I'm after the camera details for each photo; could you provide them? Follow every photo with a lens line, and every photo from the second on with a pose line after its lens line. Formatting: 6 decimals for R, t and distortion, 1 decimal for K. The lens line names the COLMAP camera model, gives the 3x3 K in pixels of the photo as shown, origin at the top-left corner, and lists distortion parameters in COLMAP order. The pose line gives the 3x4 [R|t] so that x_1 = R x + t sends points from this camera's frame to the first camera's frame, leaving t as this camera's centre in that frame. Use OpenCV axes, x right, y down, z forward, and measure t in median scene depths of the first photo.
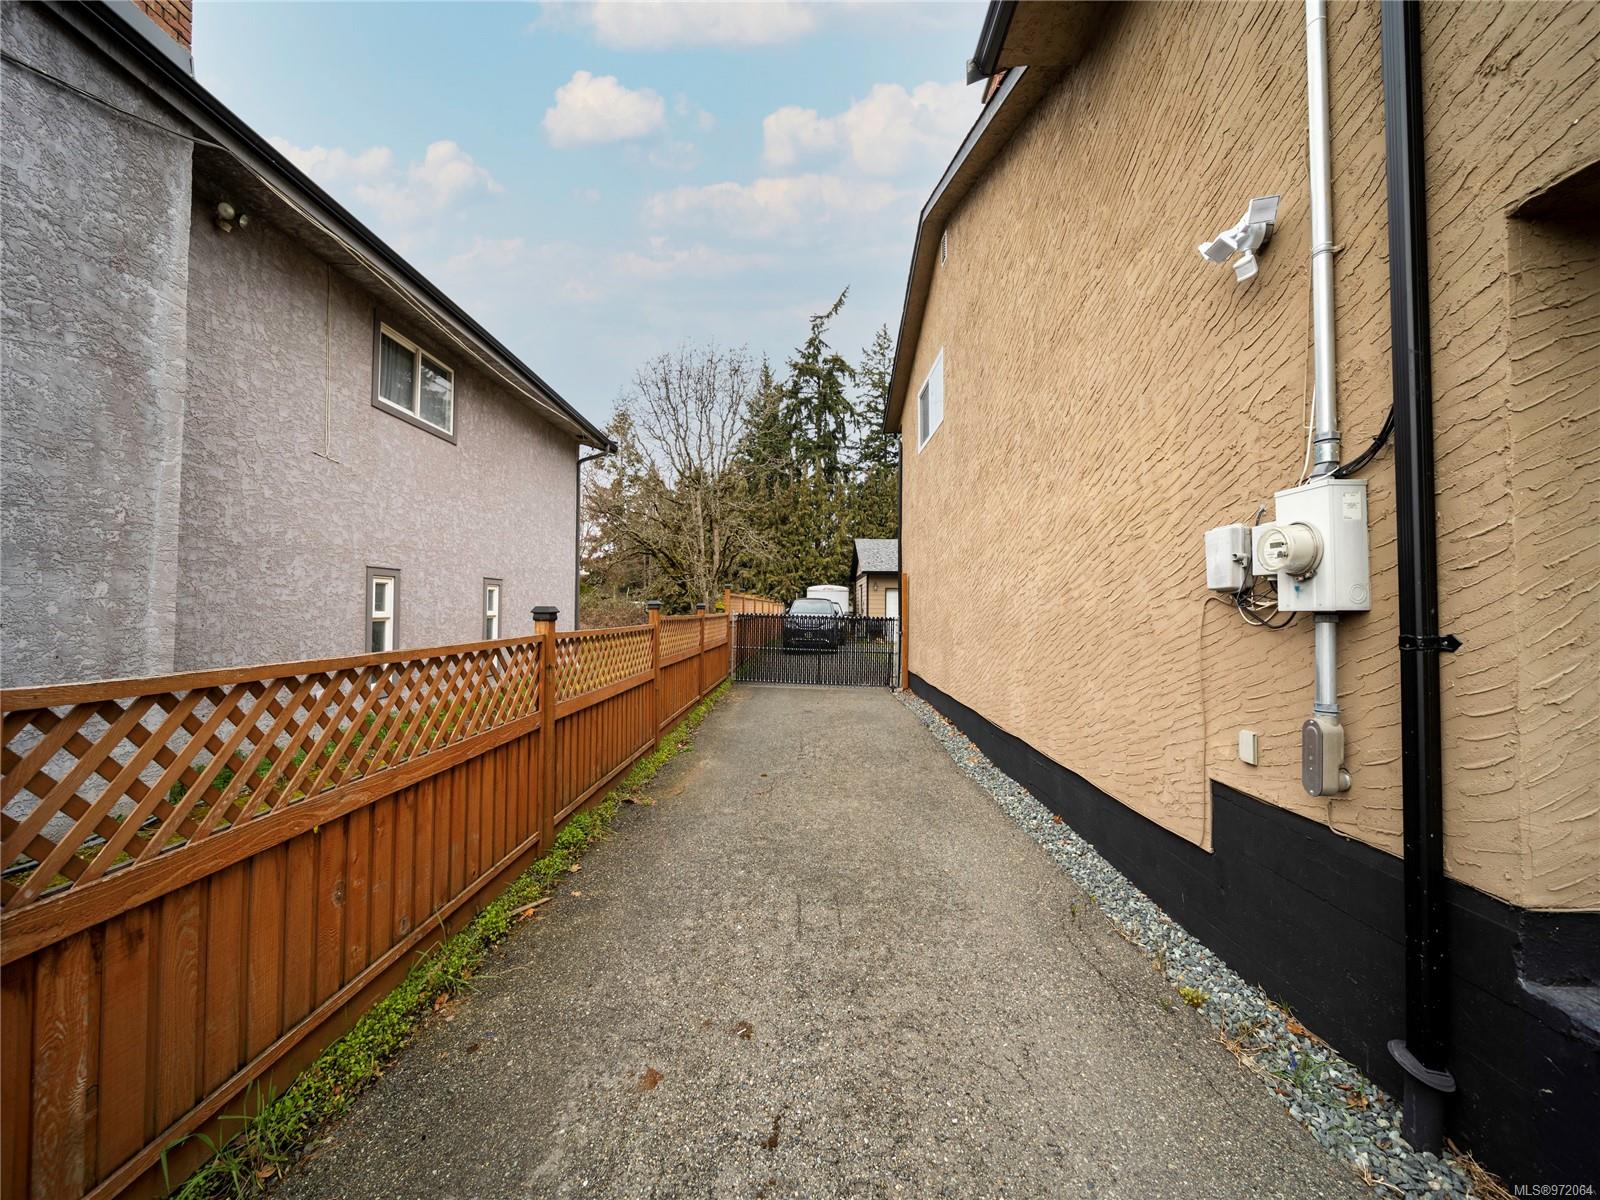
lens RADIAL K [[579.4, 0, 799.5], [0, 579.4, 595.8], [0, 0, 1]] dist [-0.003830, 0.000035]
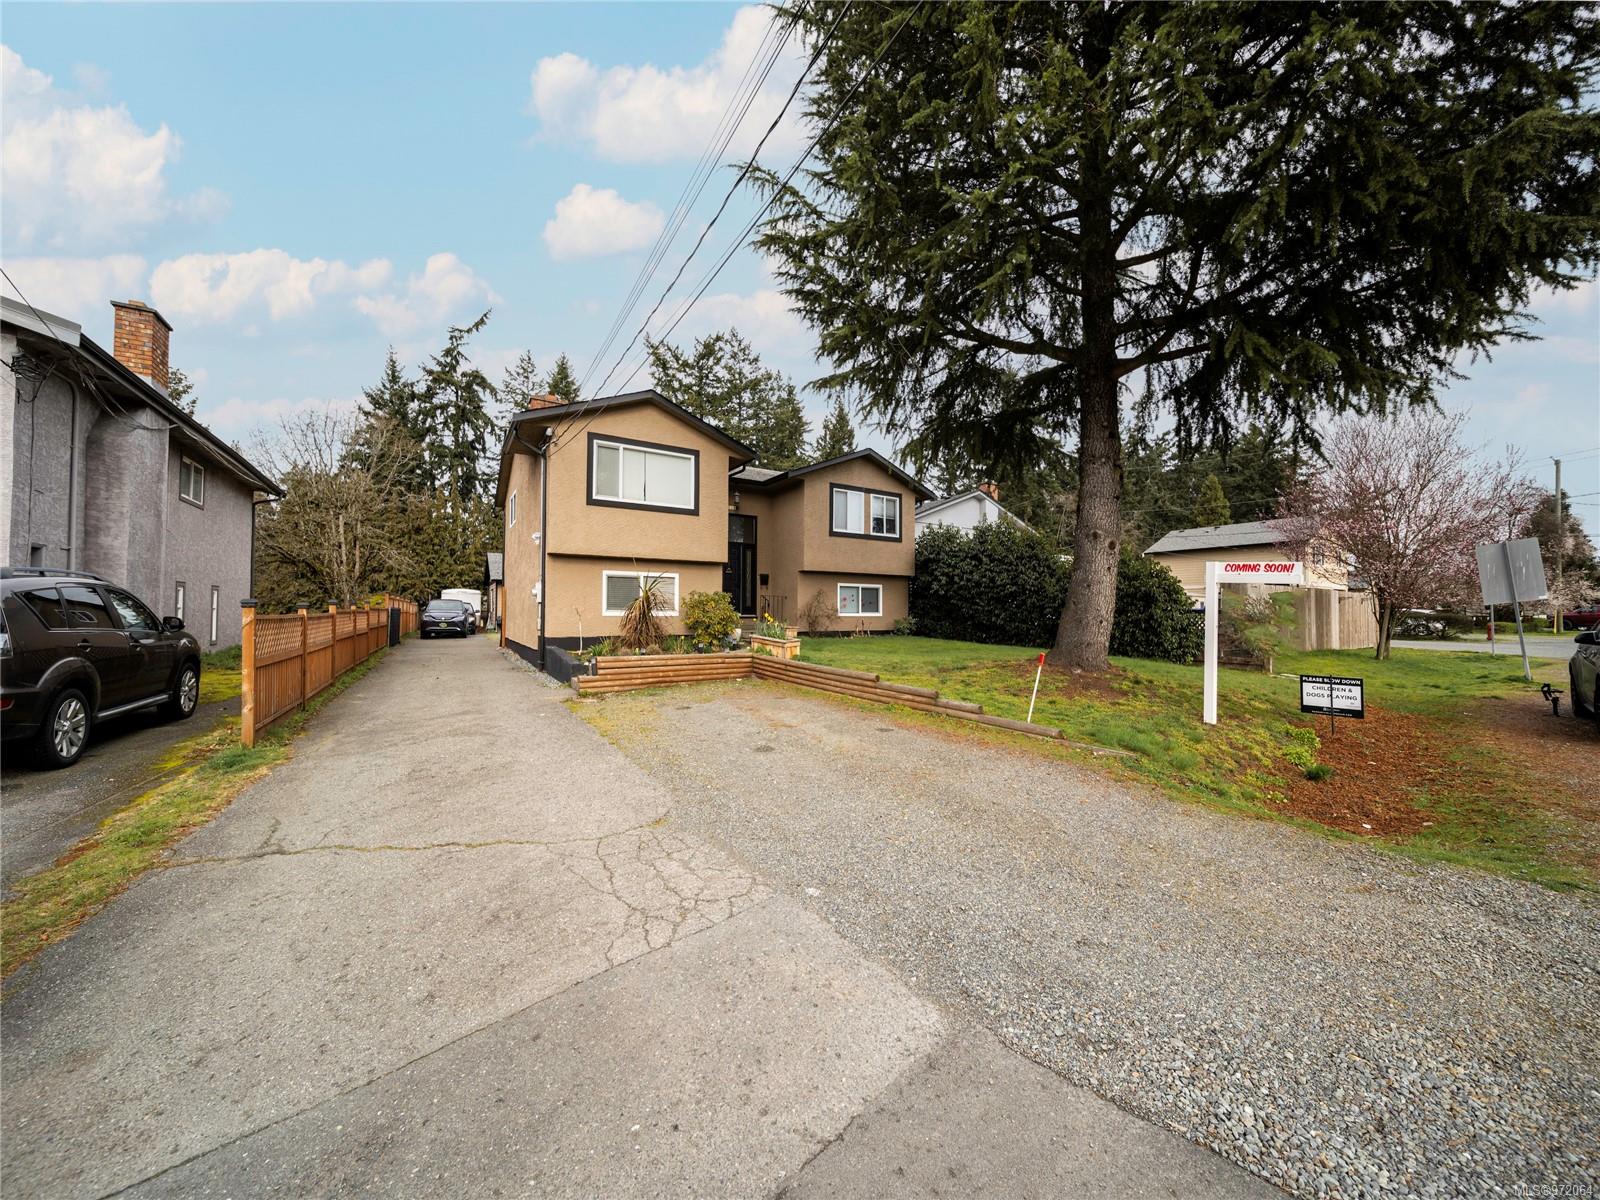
lens RADIAL K [[521.7, 0, 793.2], [0, 521.7, 599.9], [0, 0, 1]] dist [0.000686, -0.000011]
pose [[0.819897, 0.012478, 0.572375, -0.003261], [-0.014288, 0.999897, -0.001332, -0.001354], [-0.572332, -0.007086, 0.819991, -0.126283]]
